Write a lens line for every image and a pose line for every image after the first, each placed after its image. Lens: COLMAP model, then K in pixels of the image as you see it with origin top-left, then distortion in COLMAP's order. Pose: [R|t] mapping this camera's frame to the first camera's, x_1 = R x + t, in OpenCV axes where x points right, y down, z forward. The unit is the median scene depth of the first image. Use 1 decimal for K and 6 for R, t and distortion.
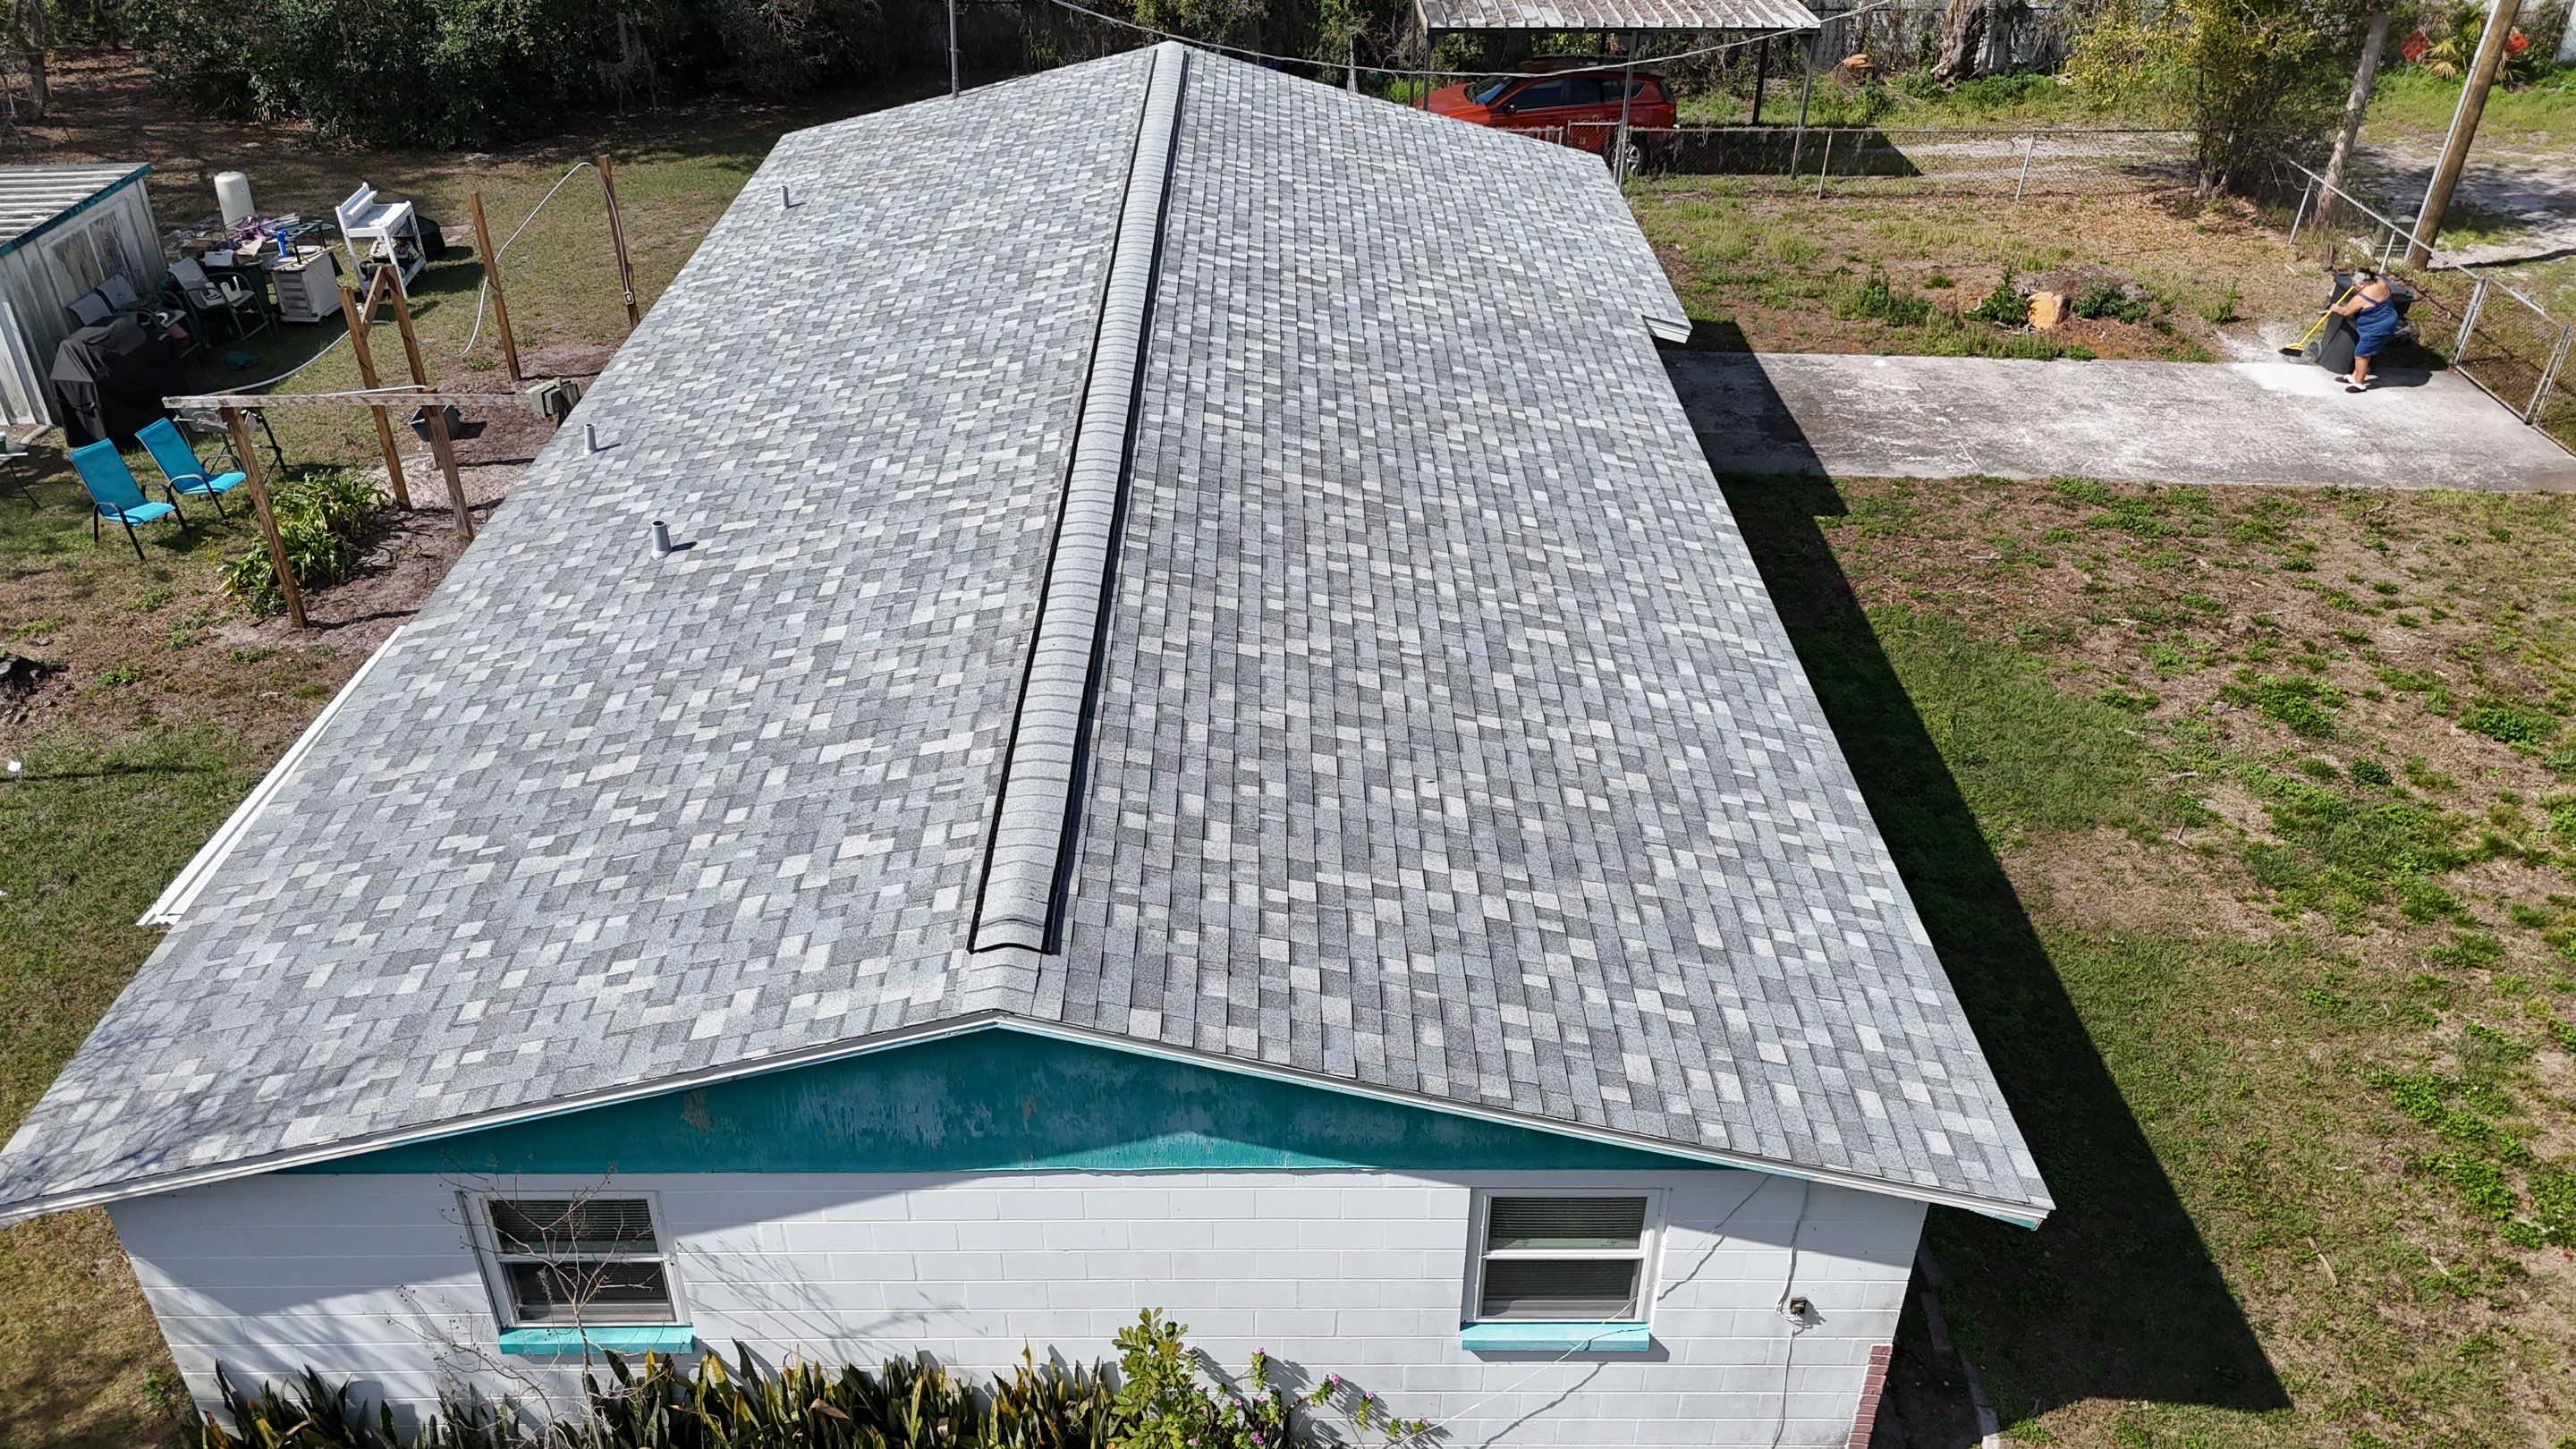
lens RADIAL K [[1894.1, 0, 1275.7], [0, 1894.1, 725.7], [0, 0, 1]] dist [0.075810, -0.070690]
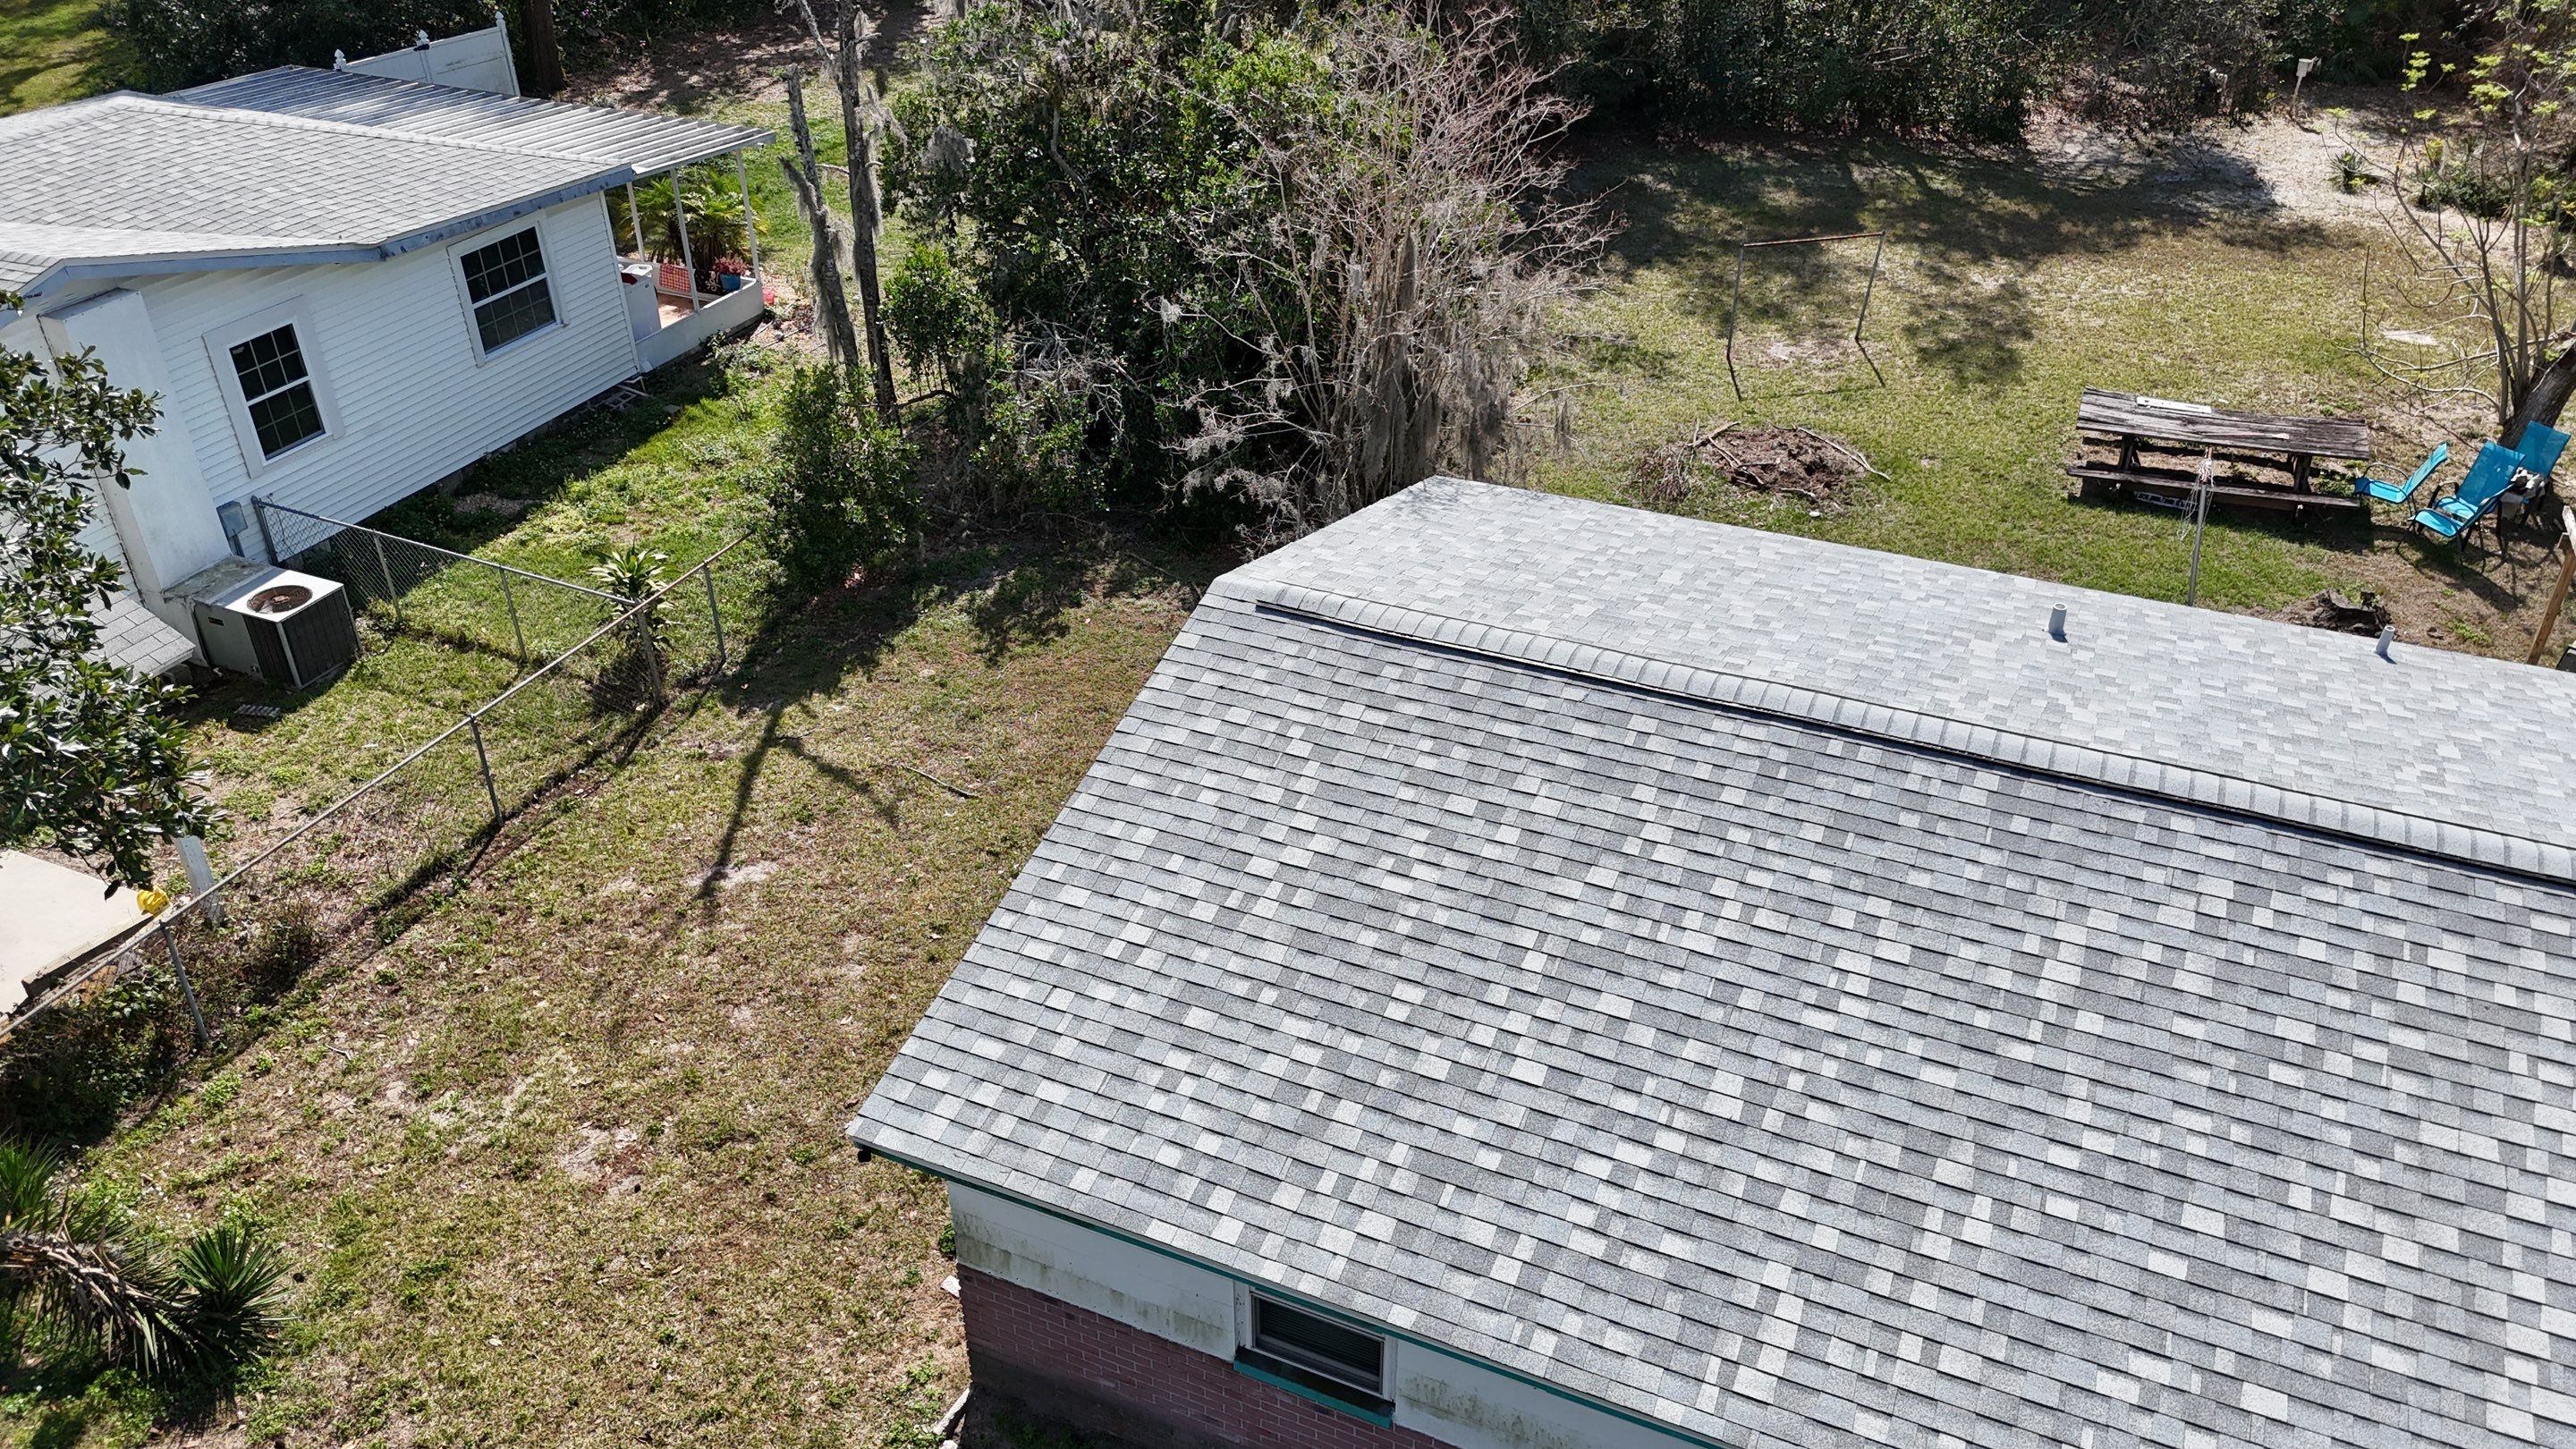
lens RADIAL K [[1894.1, 0, 1286.9], [0, 1894.1, 715.4], [0, 0, 1]] dist [0.075810, -0.070690]
pose [[-0.409396, 0.480107, -0.775817, 0.530528], [-0.493247, 0.598890, 0.630903, -0.388367], [0.767530, 0.640958, -0.008372, 0.506910]]
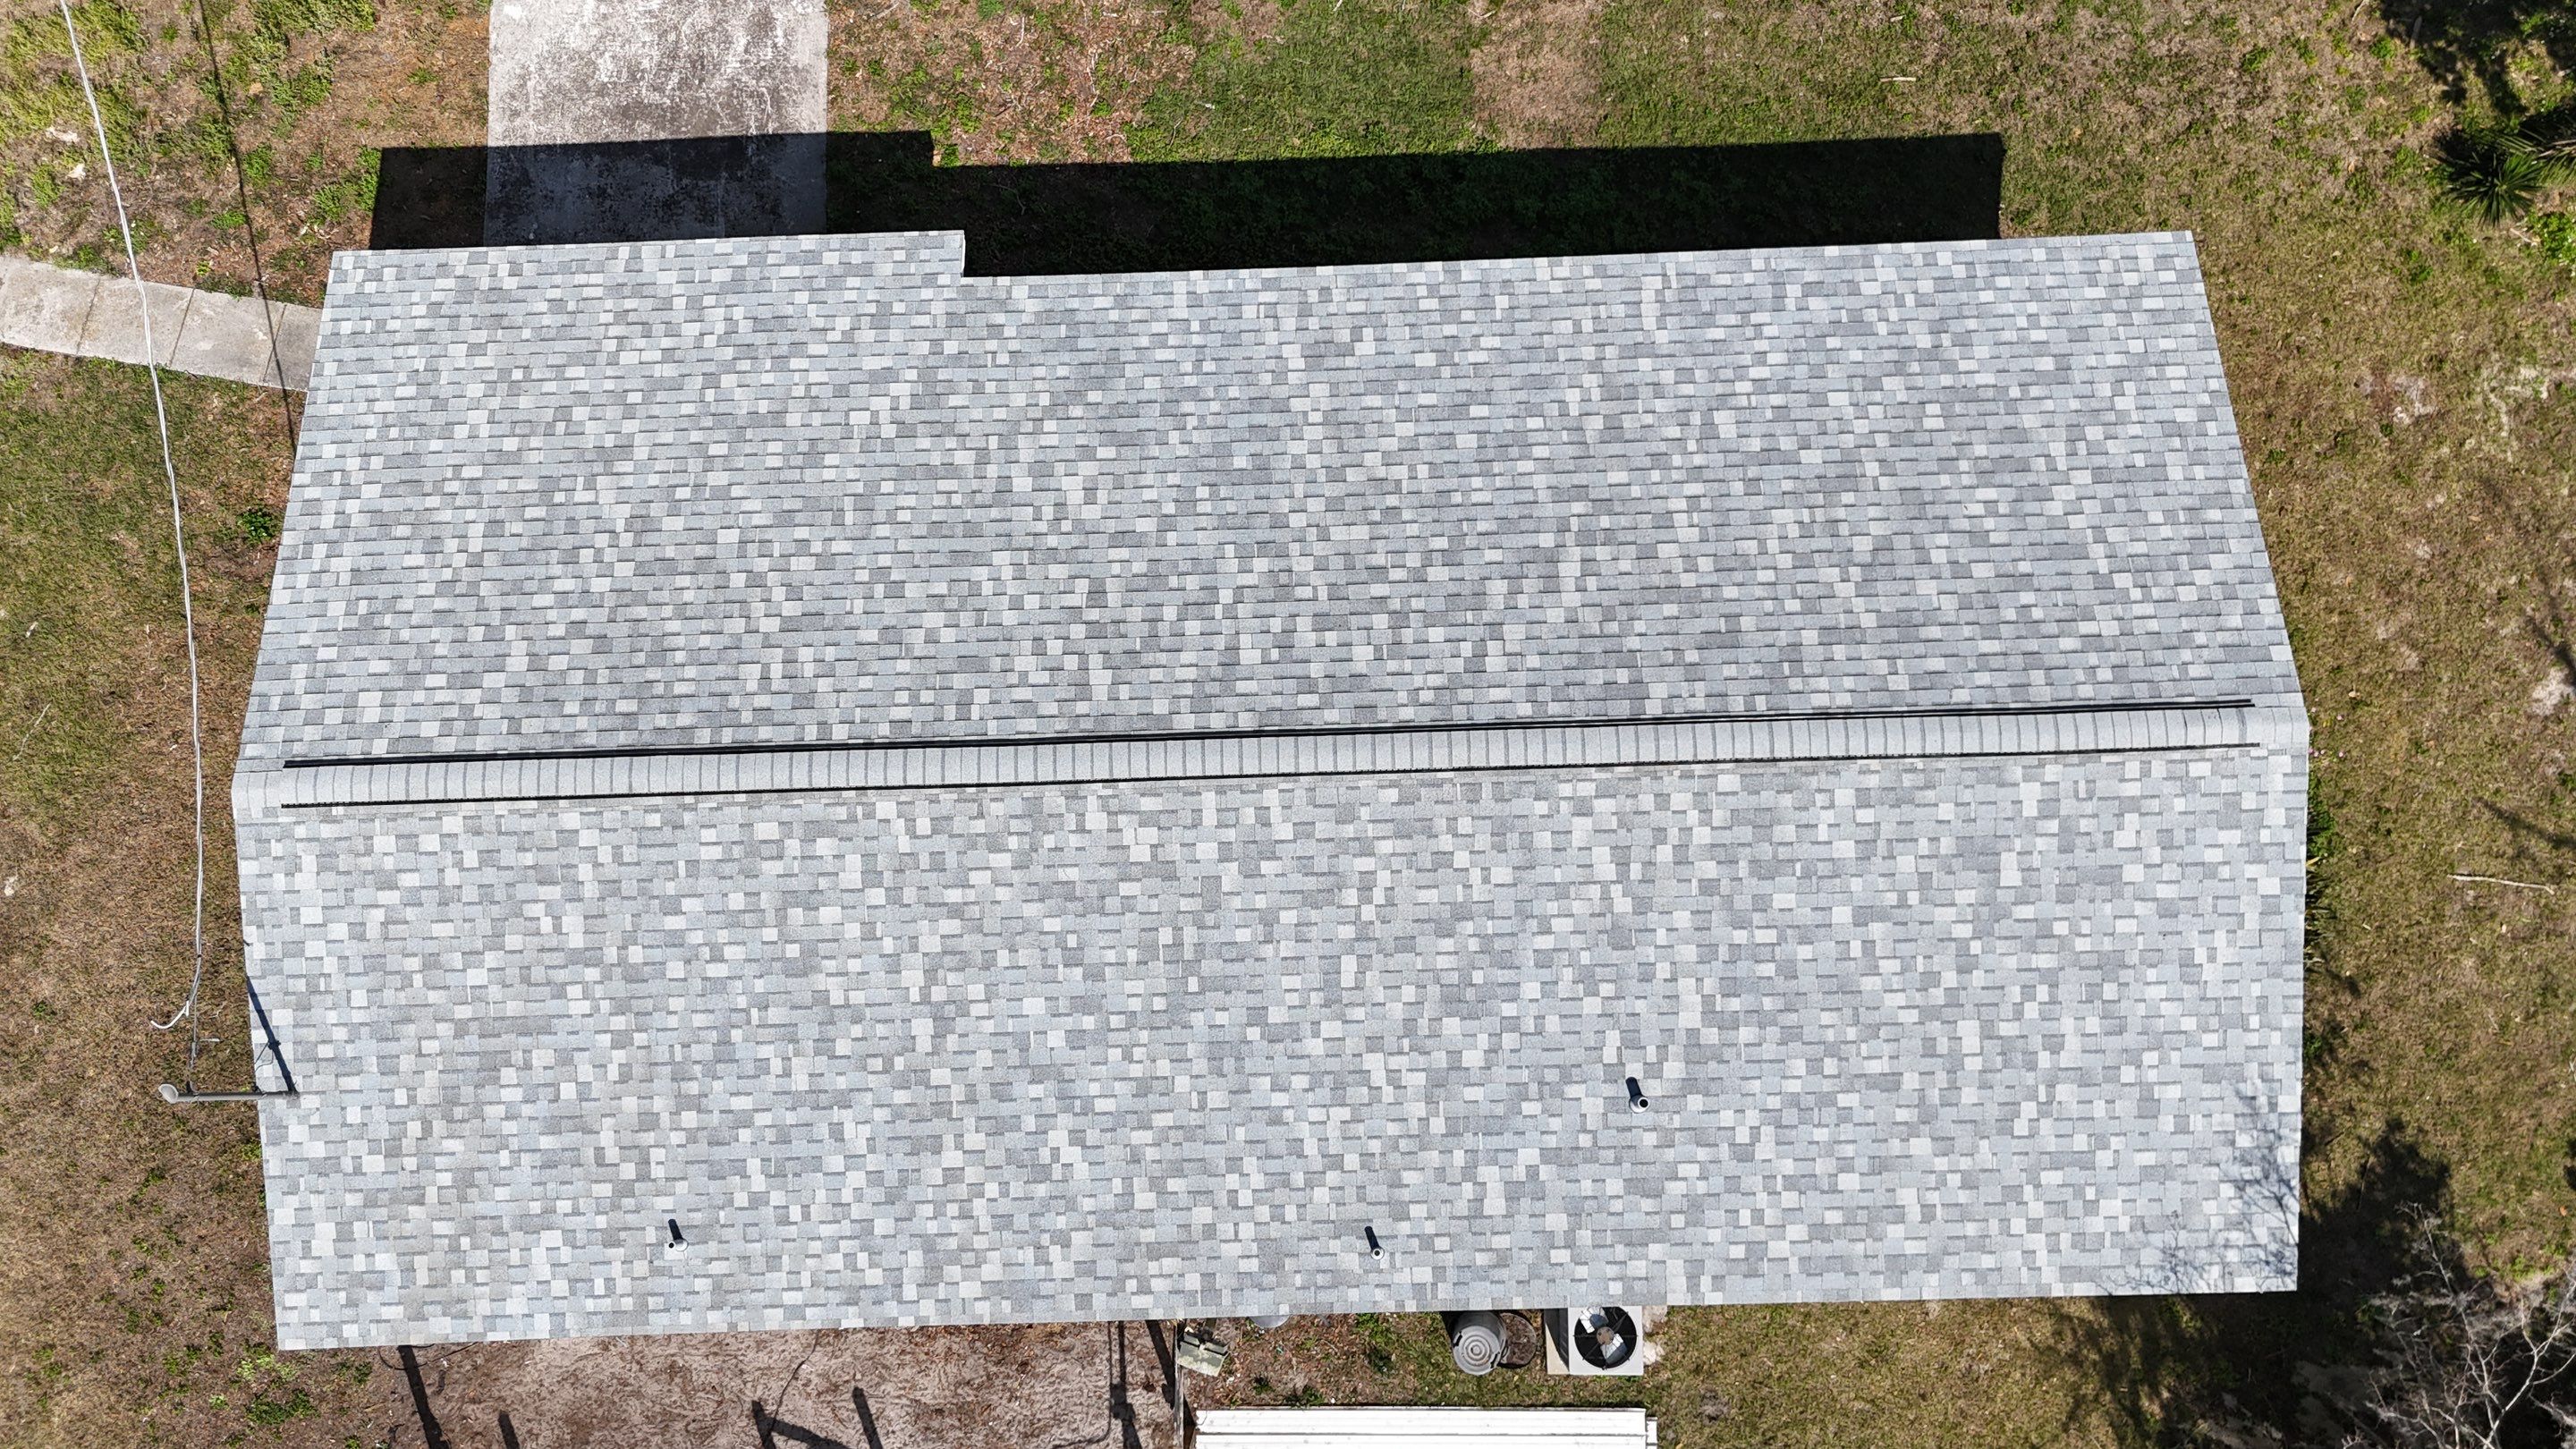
lens RADIAL K [[1894.1, 0, 1282.6], [0, 1894.1, 721.1], [0, 0, 1]] dist [0.075810, -0.070690]
pose [[-0.027363, -0.991129, 0.130054, -0.165436], [0.551148, 0.093583, 0.829143, -0.918532], [-0.833959, 0.094367, 0.543698, 0.357447]]
